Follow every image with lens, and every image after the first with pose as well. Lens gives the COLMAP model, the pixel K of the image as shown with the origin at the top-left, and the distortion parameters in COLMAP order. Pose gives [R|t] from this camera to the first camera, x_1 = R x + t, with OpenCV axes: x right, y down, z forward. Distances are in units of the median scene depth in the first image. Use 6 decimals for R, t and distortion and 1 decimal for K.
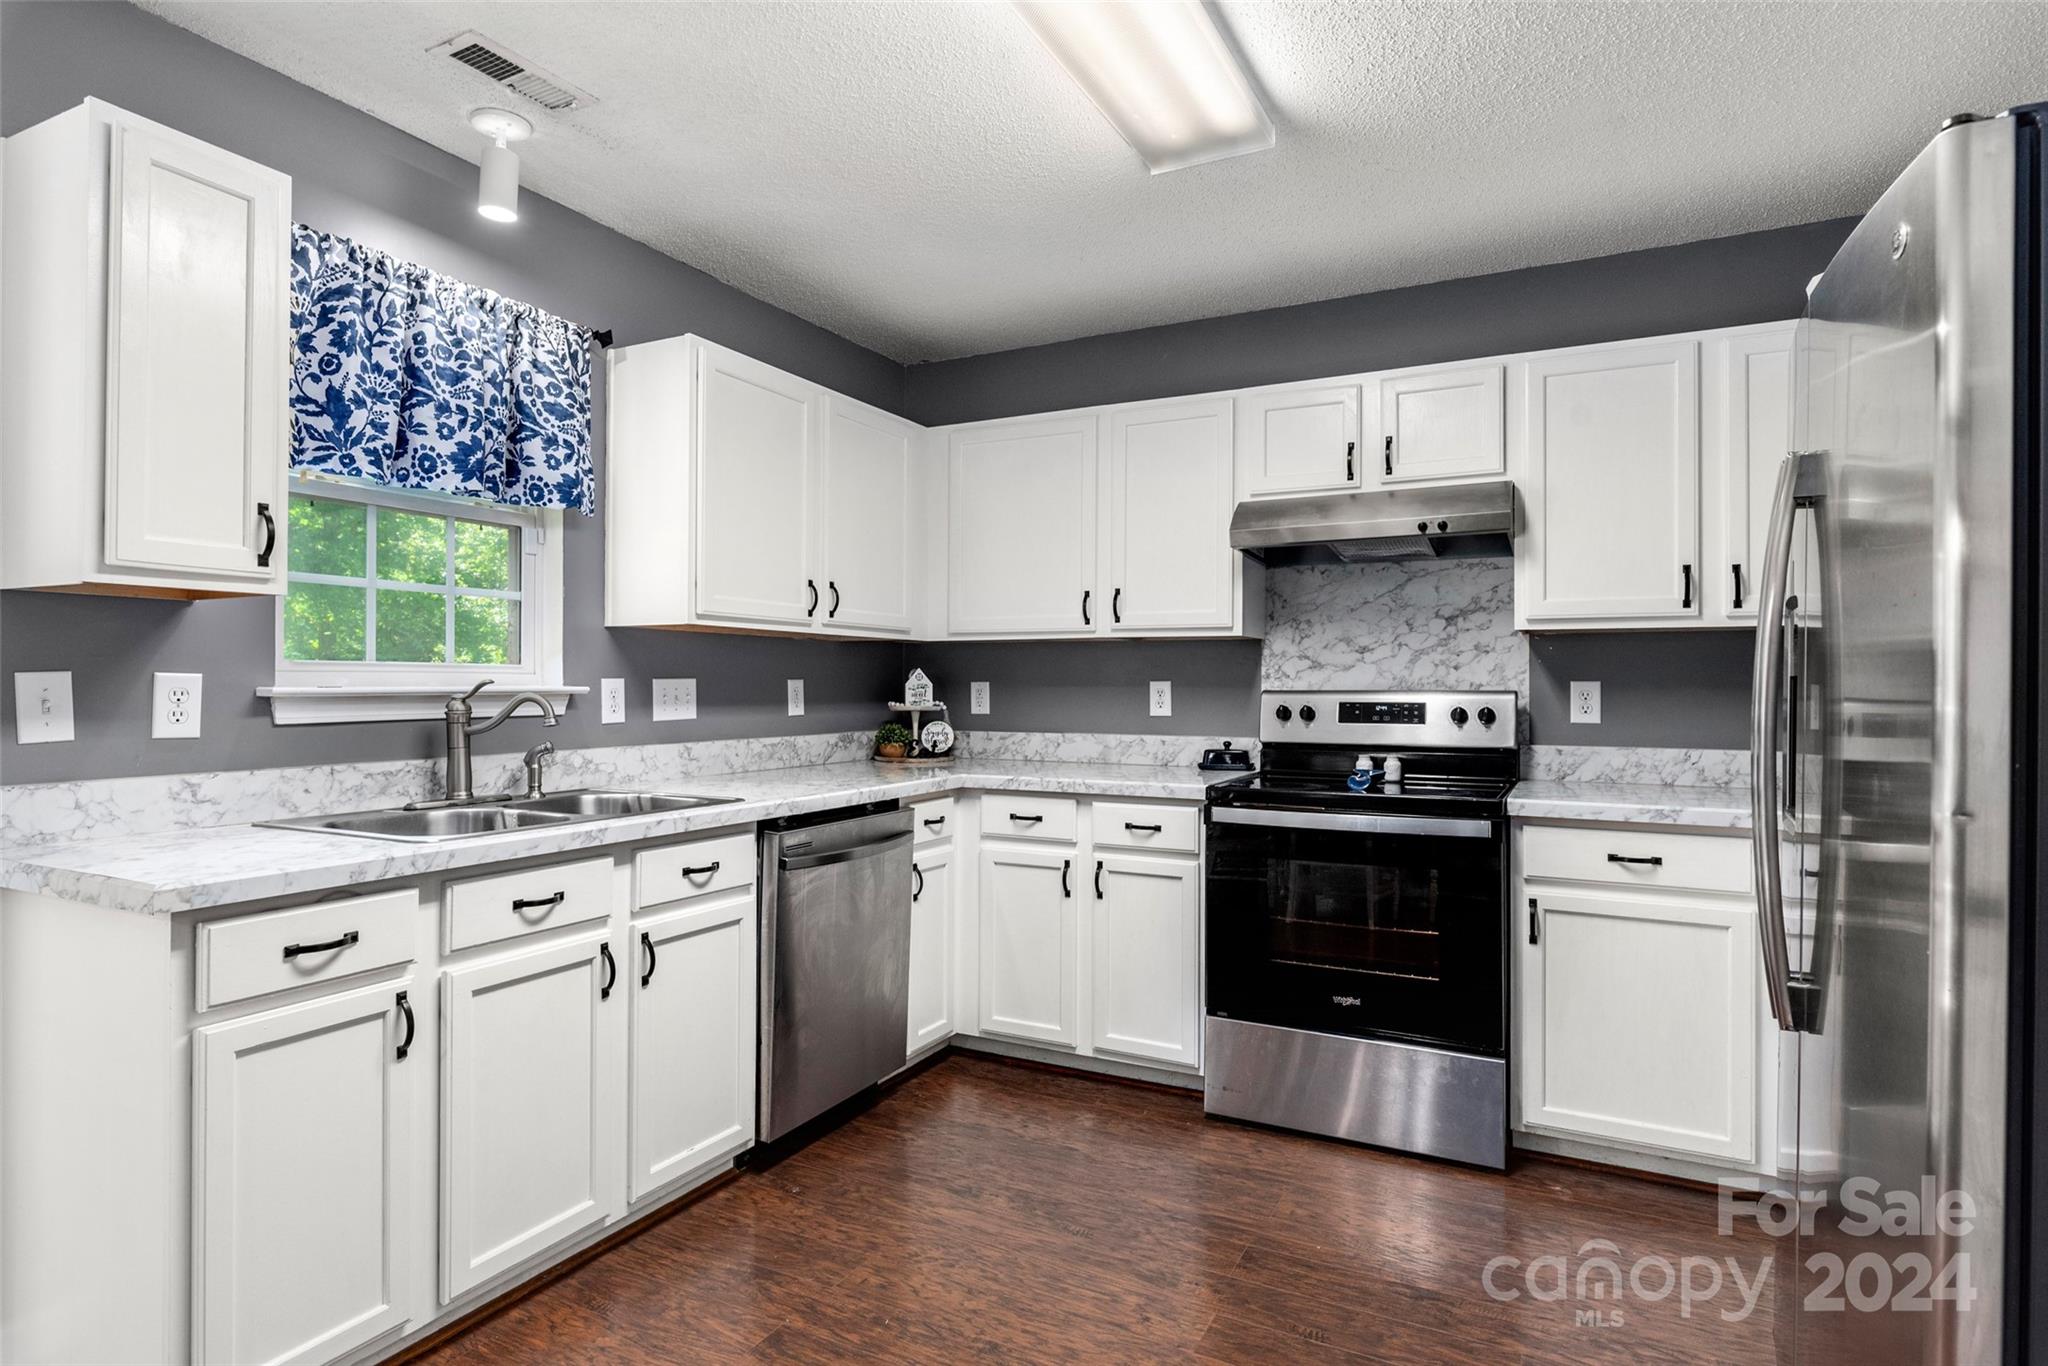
lens RADIAL K [[1094.5, 0, 1021.3], [0, 1094.5, 679.5], [0, 0, 1]] dist [-0.006346, -0.000422]
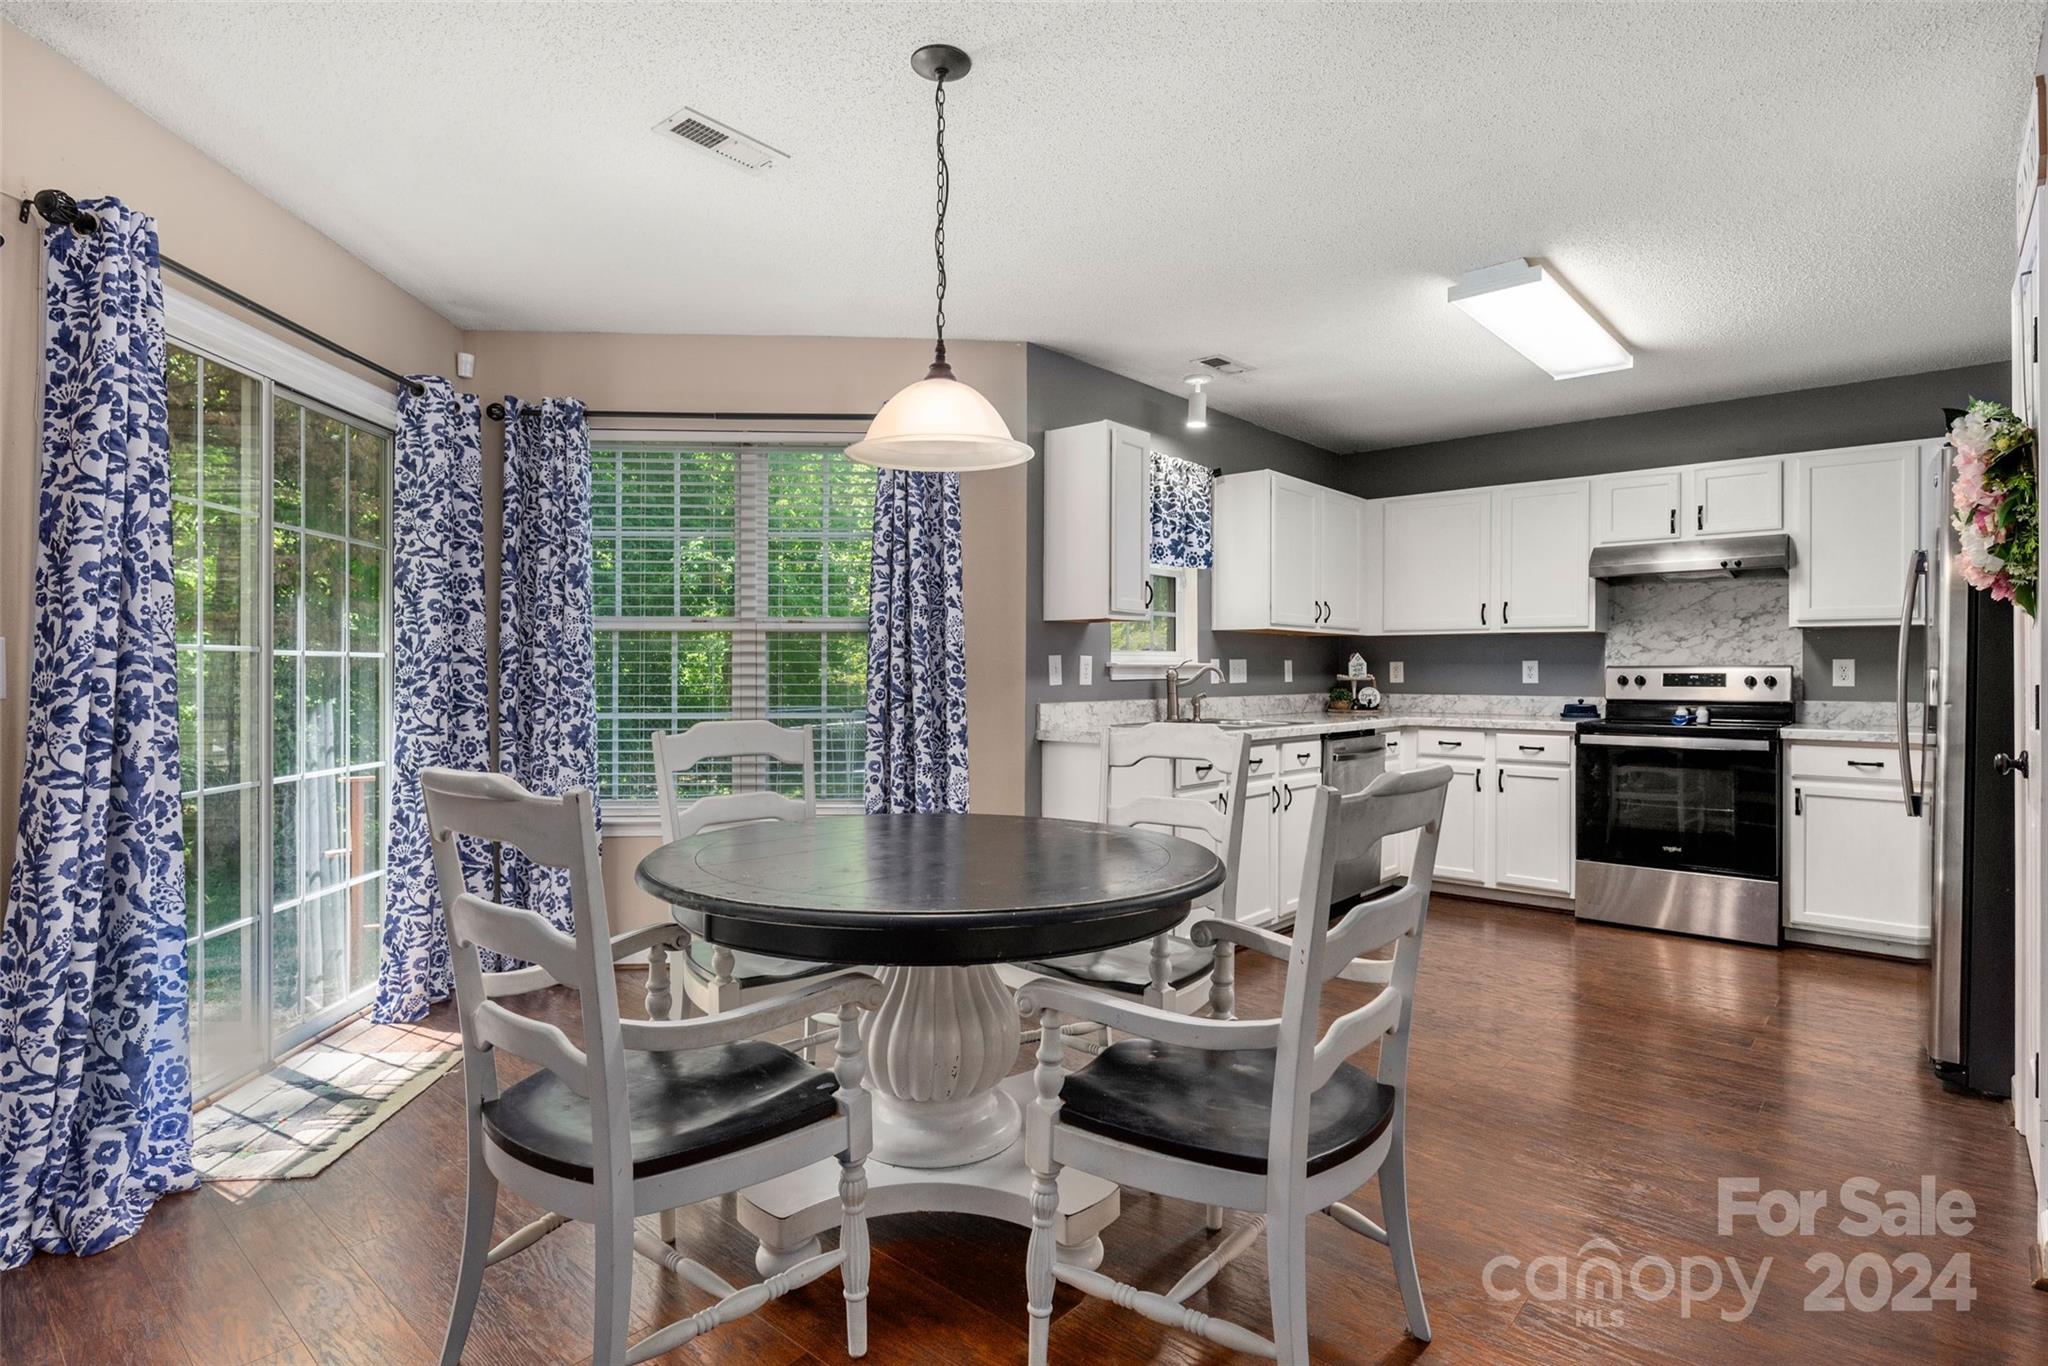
lens RADIAL K [[1040.2, 0, 1017.6], [0, 1040.2, 670.5], [0, 0, 1]] dist [-0.001703, -0.003114]
pose [[0.969364, -0.000189, -0.245627, -0.248550], [0.001307, 0.999990, 0.004388, 0.009523], [0.245623, -0.004574, 0.969355, -0.691385]]
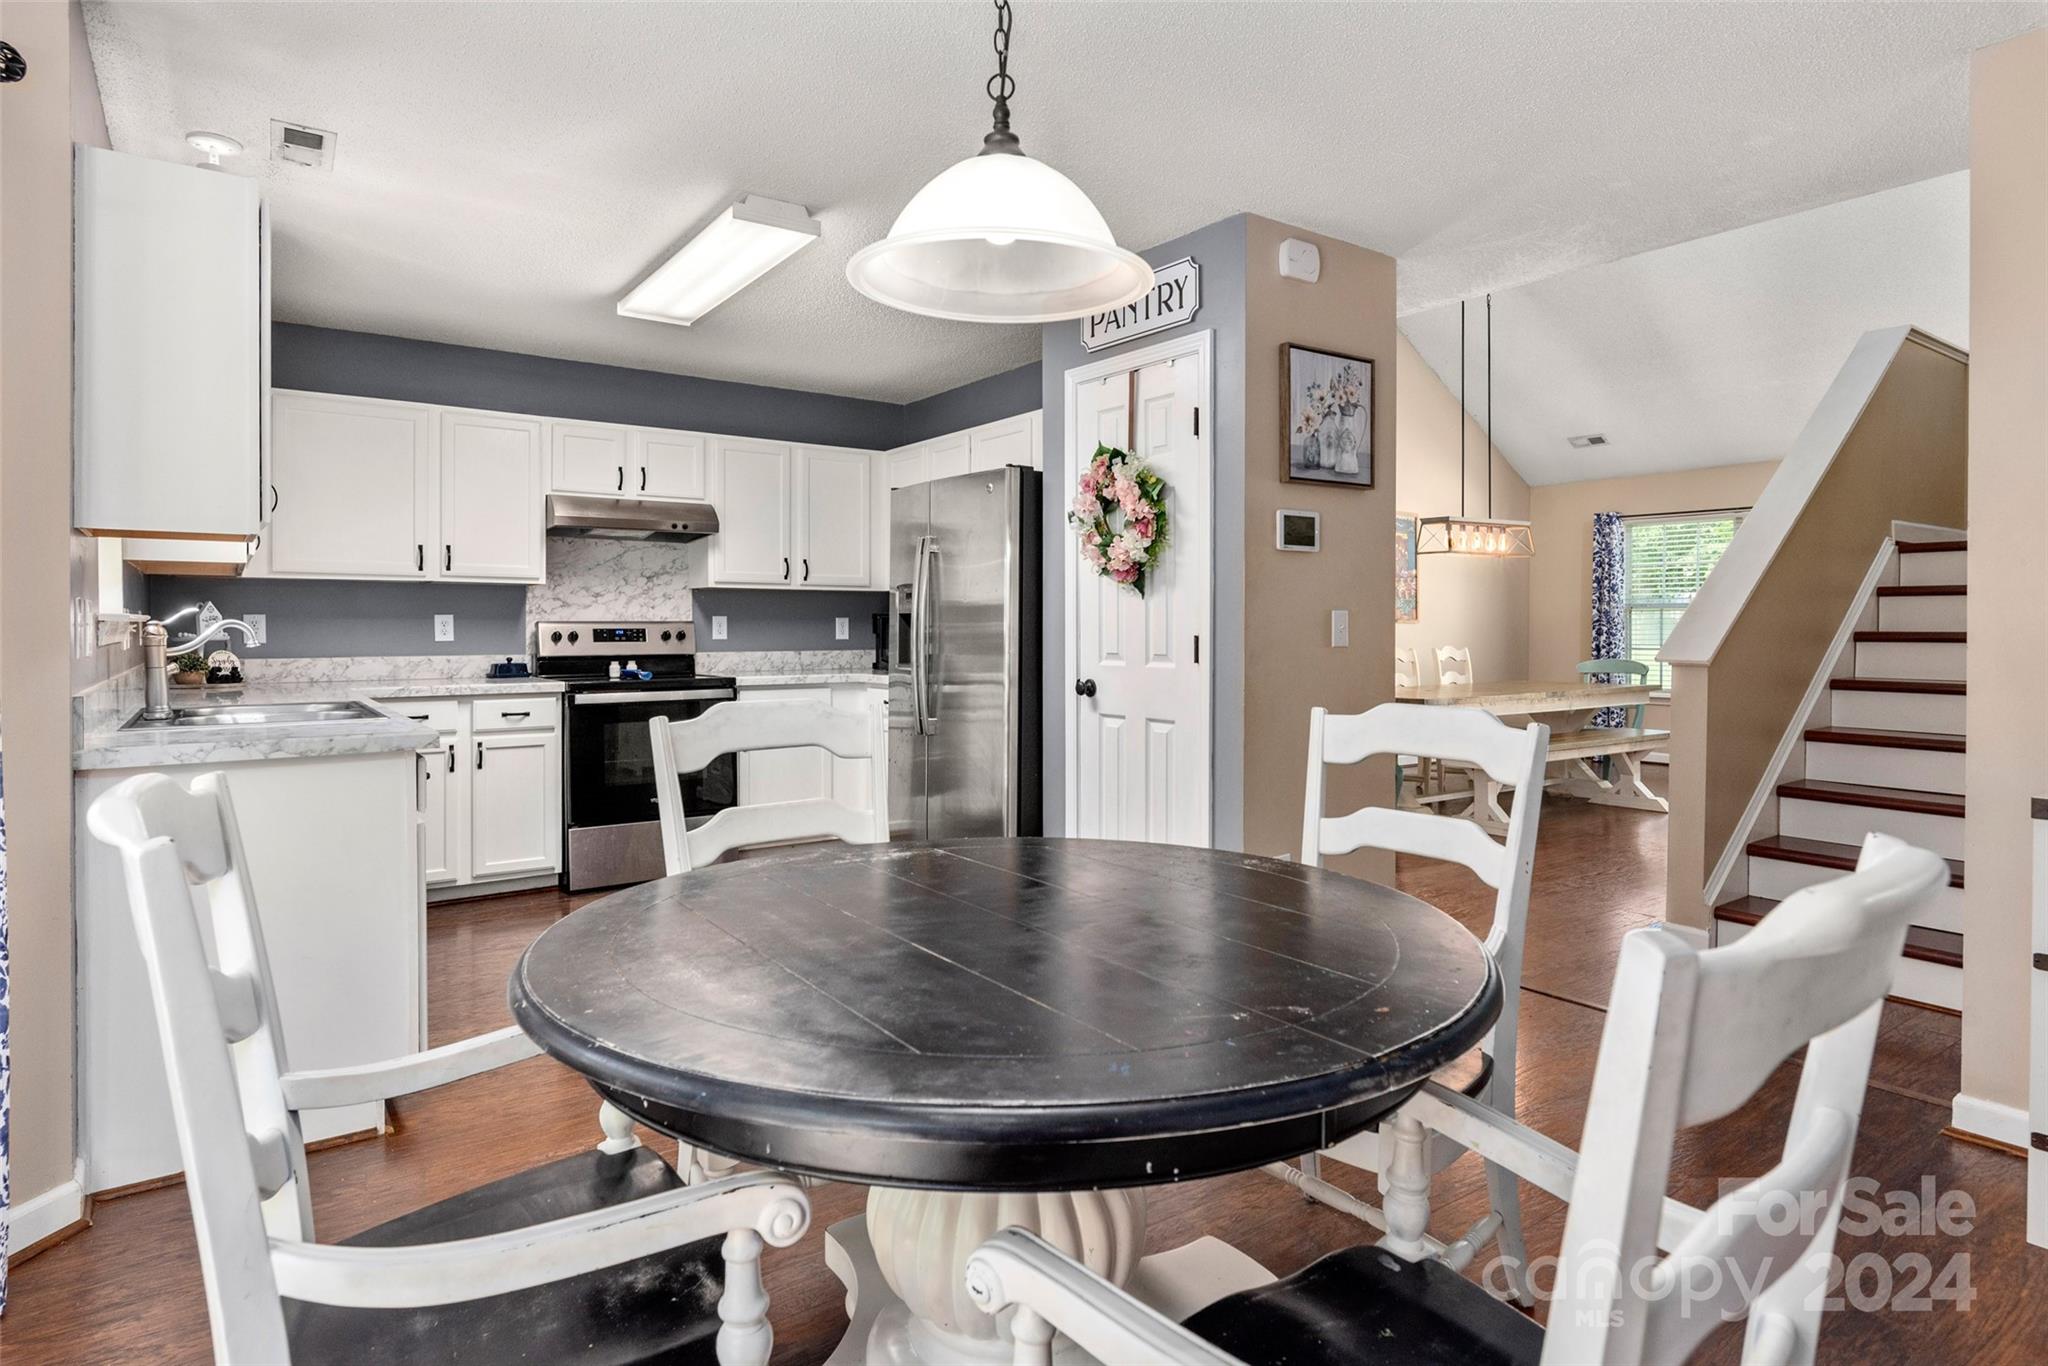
lens RADIAL K [[1094.5, 0, 990.6], [0, 1094.5, 641.3], [0, 0, 1]] dist [-0.006346, -0.000422]
pose [[0.470540, -0.015348, 0.882245, -0.854782], [-0.002414, 0.999823, 0.018681, 0.008580], [-0.882376, -0.010919, 0.470419, -0.239478]]
